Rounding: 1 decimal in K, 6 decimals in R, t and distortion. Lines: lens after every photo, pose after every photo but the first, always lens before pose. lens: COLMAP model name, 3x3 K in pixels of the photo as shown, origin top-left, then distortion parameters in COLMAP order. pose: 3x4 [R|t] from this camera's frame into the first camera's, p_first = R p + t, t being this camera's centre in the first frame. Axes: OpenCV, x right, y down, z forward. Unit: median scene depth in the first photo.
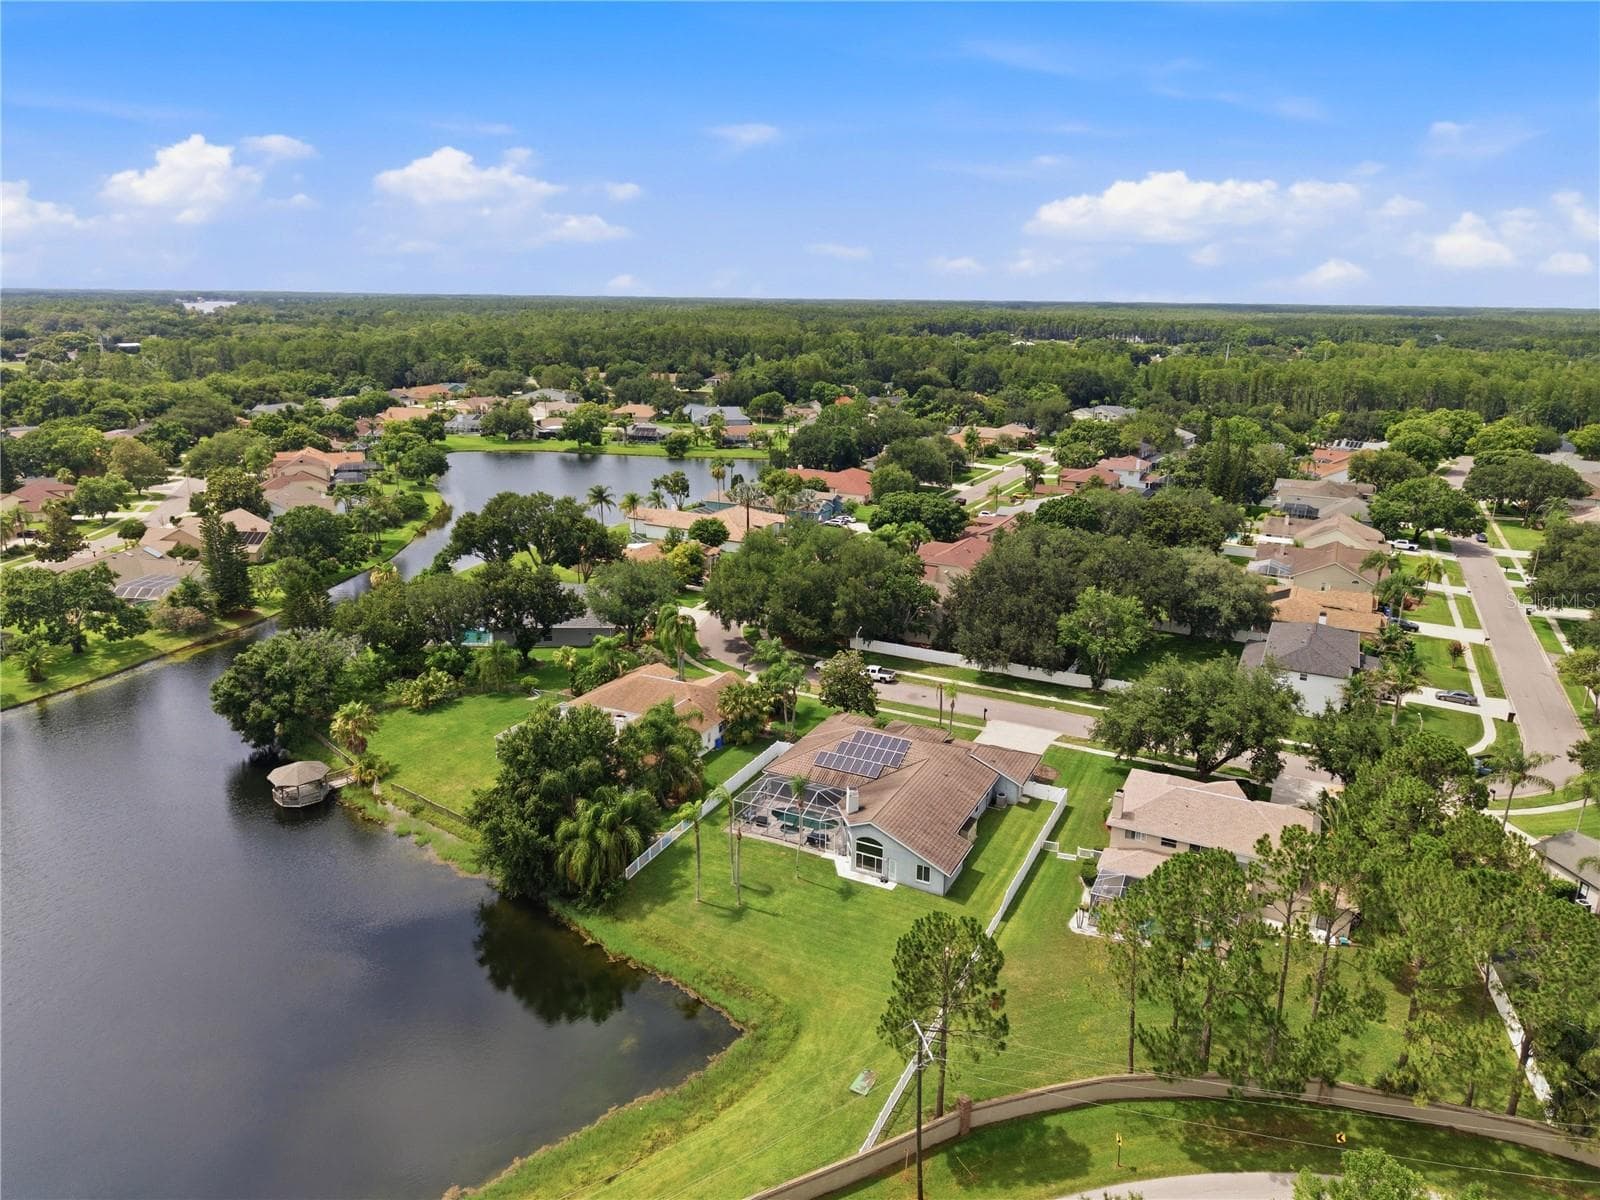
lens RADIAL K [[1083.3, 0, 791.1], [0, 1083.3, 604.2], [0, 0, 1]] dist [0.060104, -0.077628]
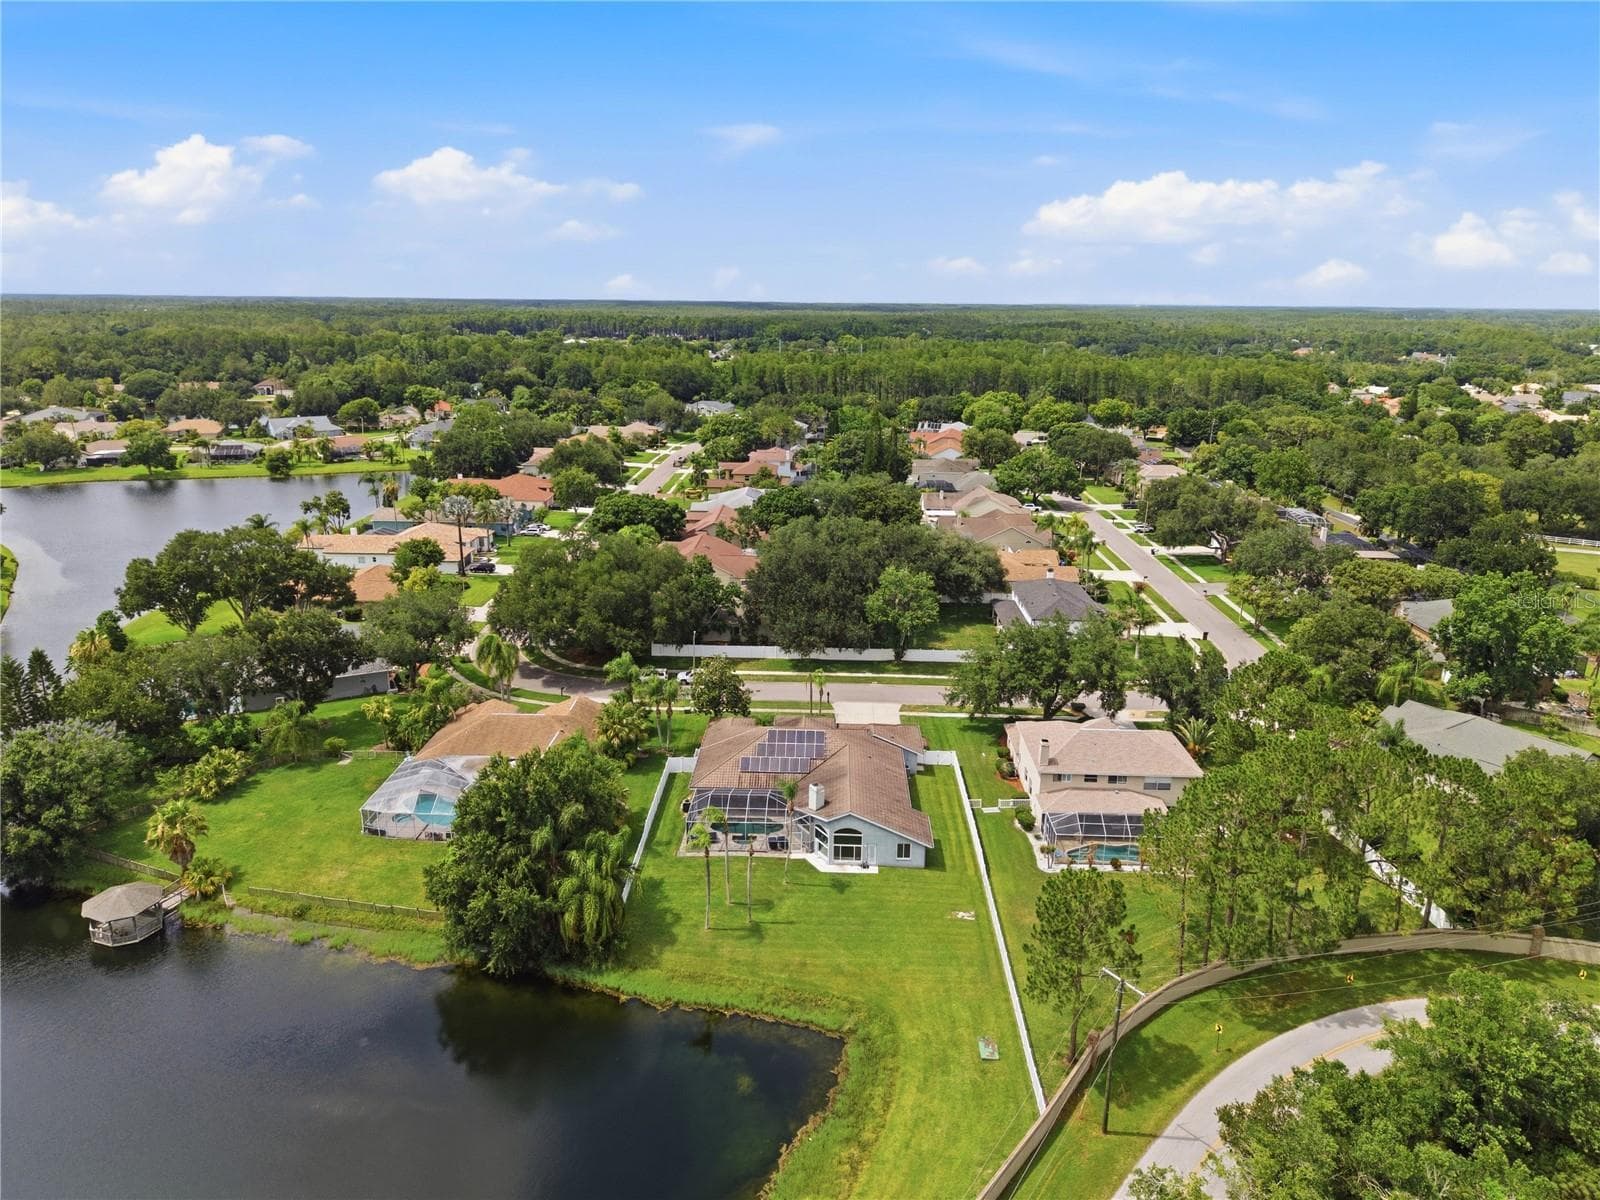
lens RADIAL K [[1083.3, 0, 791.1], [0, 1083.3, 604.2], [0, 0, 1]] dist [0.060104, -0.077628]
pose [[0.905670, -0.118296, 0.407145, -0.250018], [0.117327, 0.992714, 0.027447, -0.019931], [-0.407425, 0.022911, 0.912951, 0.055182]]
